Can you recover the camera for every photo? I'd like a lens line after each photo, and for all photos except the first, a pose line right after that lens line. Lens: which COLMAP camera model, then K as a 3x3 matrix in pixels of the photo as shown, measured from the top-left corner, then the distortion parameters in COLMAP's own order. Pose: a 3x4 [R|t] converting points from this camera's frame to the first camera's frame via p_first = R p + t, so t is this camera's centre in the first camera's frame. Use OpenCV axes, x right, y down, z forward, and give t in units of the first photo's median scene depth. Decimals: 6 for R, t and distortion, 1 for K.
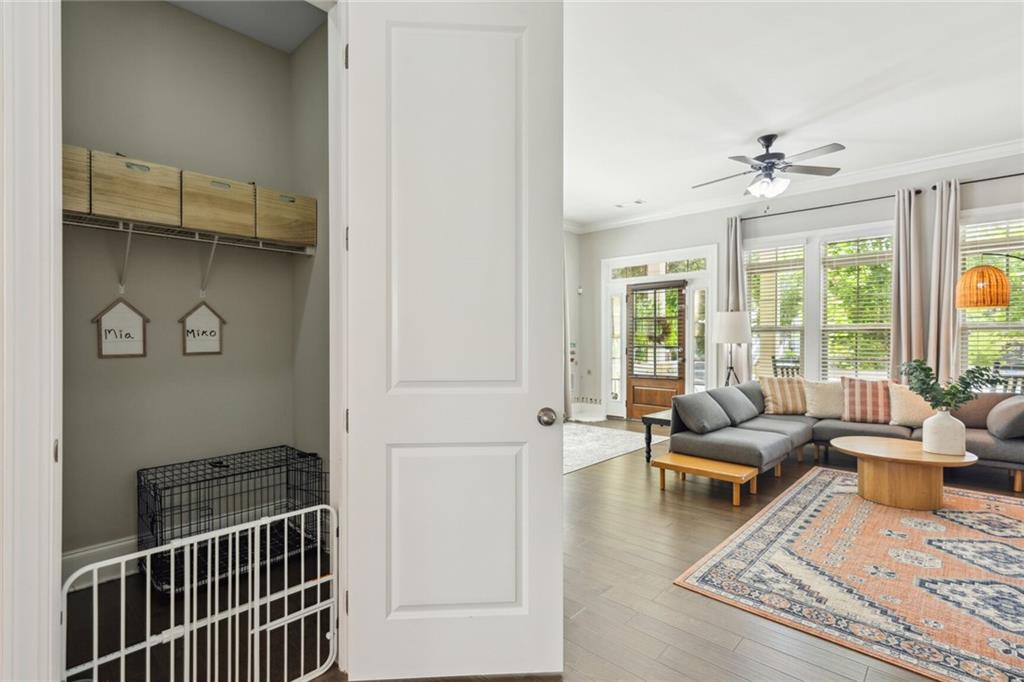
lens RADIAL K [[470.8, 0, 515.0], [0, 470.8, 340.3], [0, 0, 1]] dist [0.002834, 0.000157]
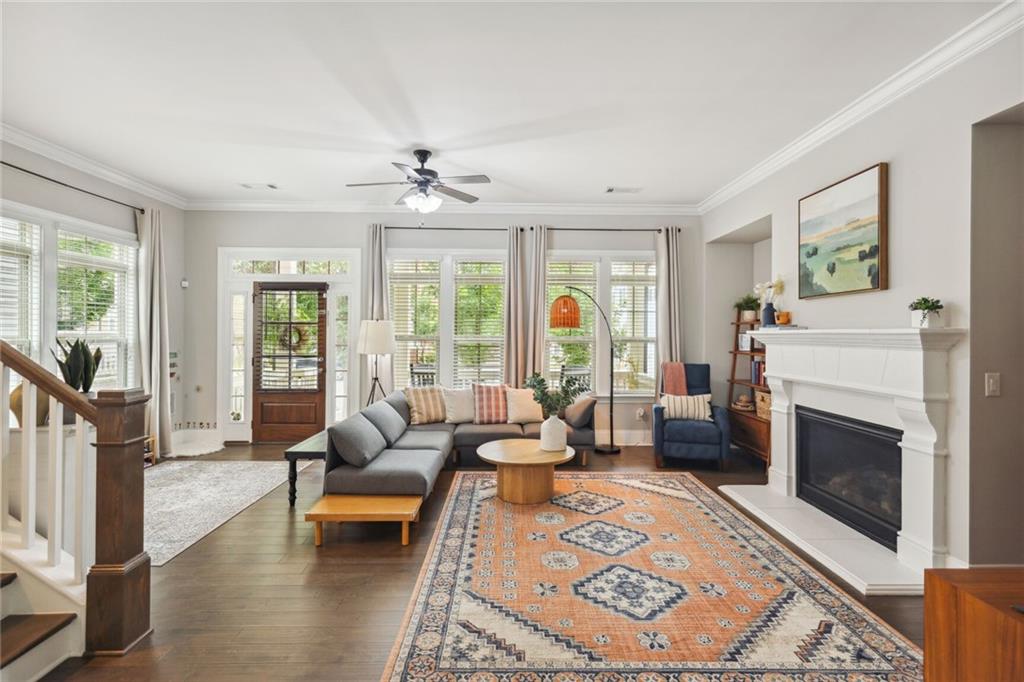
lens RADIAL K [[470.8, 0, 513.7], [0, 470.8, 334.1], [0, 0, 1]] dist [0.002834, 0.000157]
pose [[0.723799, 0.005818, 0.689986, -0.008362], [-0.002971, 0.999981, -0.005315, -0.041380], [-0.690004, 0.001797, 0.723803, 0.146096]]
